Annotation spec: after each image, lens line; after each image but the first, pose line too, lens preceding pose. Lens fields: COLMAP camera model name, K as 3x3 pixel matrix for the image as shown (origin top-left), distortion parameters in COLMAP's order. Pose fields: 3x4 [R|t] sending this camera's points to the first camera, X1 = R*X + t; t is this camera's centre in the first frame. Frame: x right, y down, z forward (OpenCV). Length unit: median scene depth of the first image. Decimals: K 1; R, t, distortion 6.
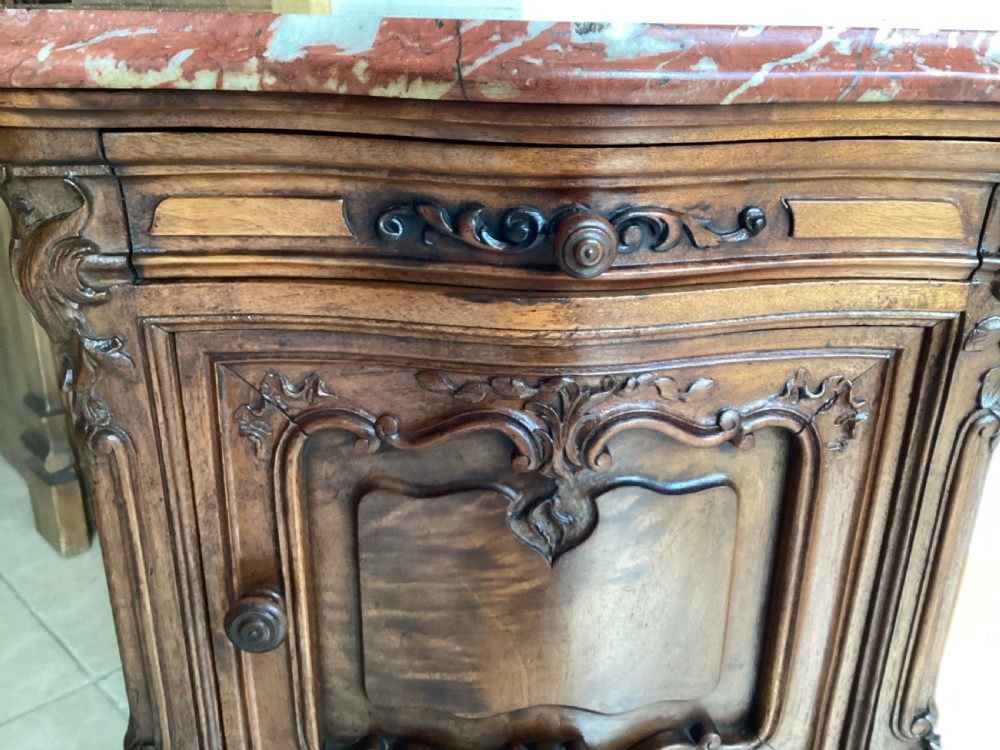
lens RADIAL K [[918.6, 0, 500.0], [0, 918.6, 375.0], [0, 0, 1]] dist [0.117431, -0.261541]
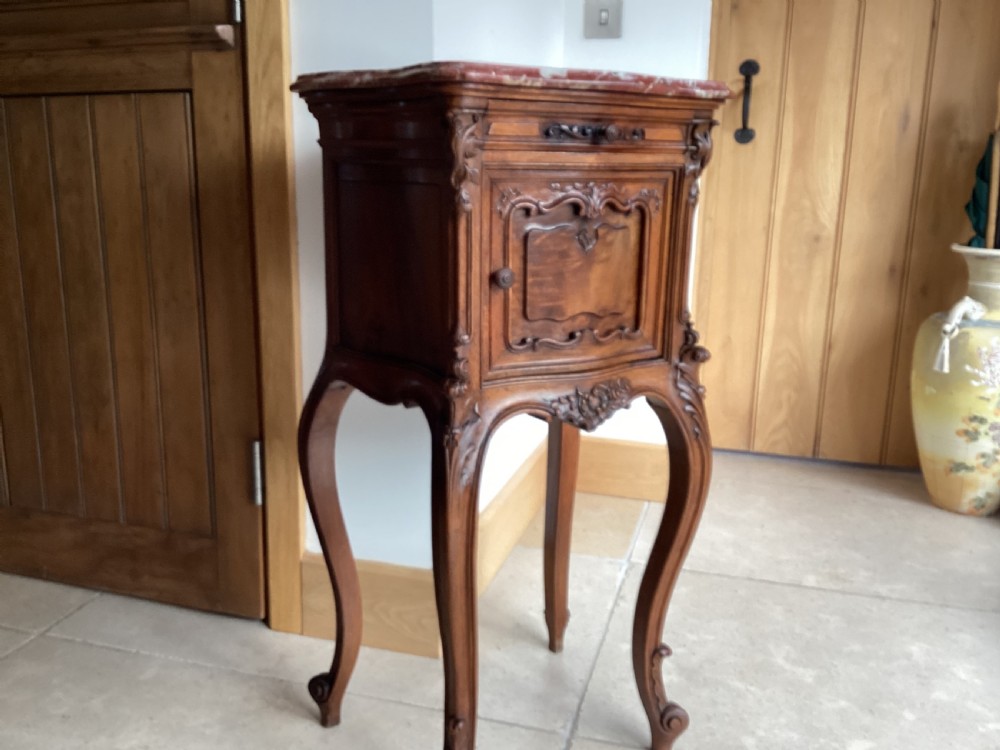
lens RADIAL K [[918.6, 0, 500.0], [0, 918.6, 375.0], [0, 0, 1]] dist [0.117431, -0.261541]
pose [[0.875596, -0.110601, 0.470211, -1.899596], [0.178814, 0.978496, -0.102817, 0.982086], [-0.448728, 0.174107, 0.876544, -1.649503]]
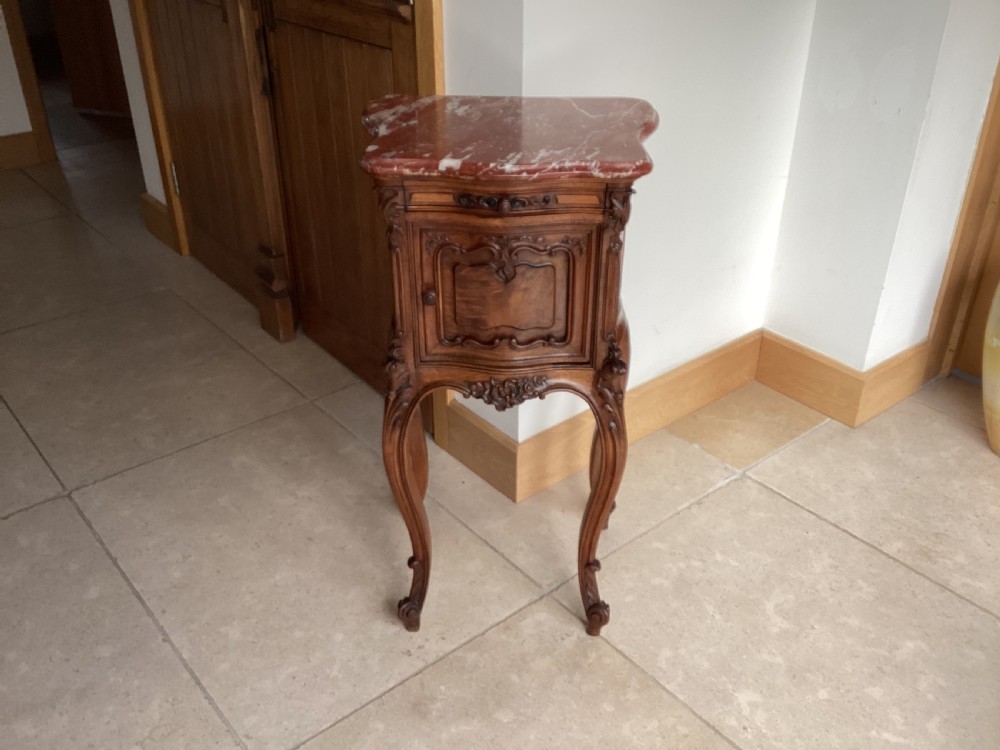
lens RADIAL K [[921.1, 0, 500.2], [0, 921.1, 373.8], [0, 0, 1]] dist [0.120916, -0.261946]
pose [[0.995003, 0.033349, -0.094113, 0.485150], [-0.019927, 0.989936, 0.140108, 0.035038], [0.097839, -0.137533, 0.985653, -3.347546]]
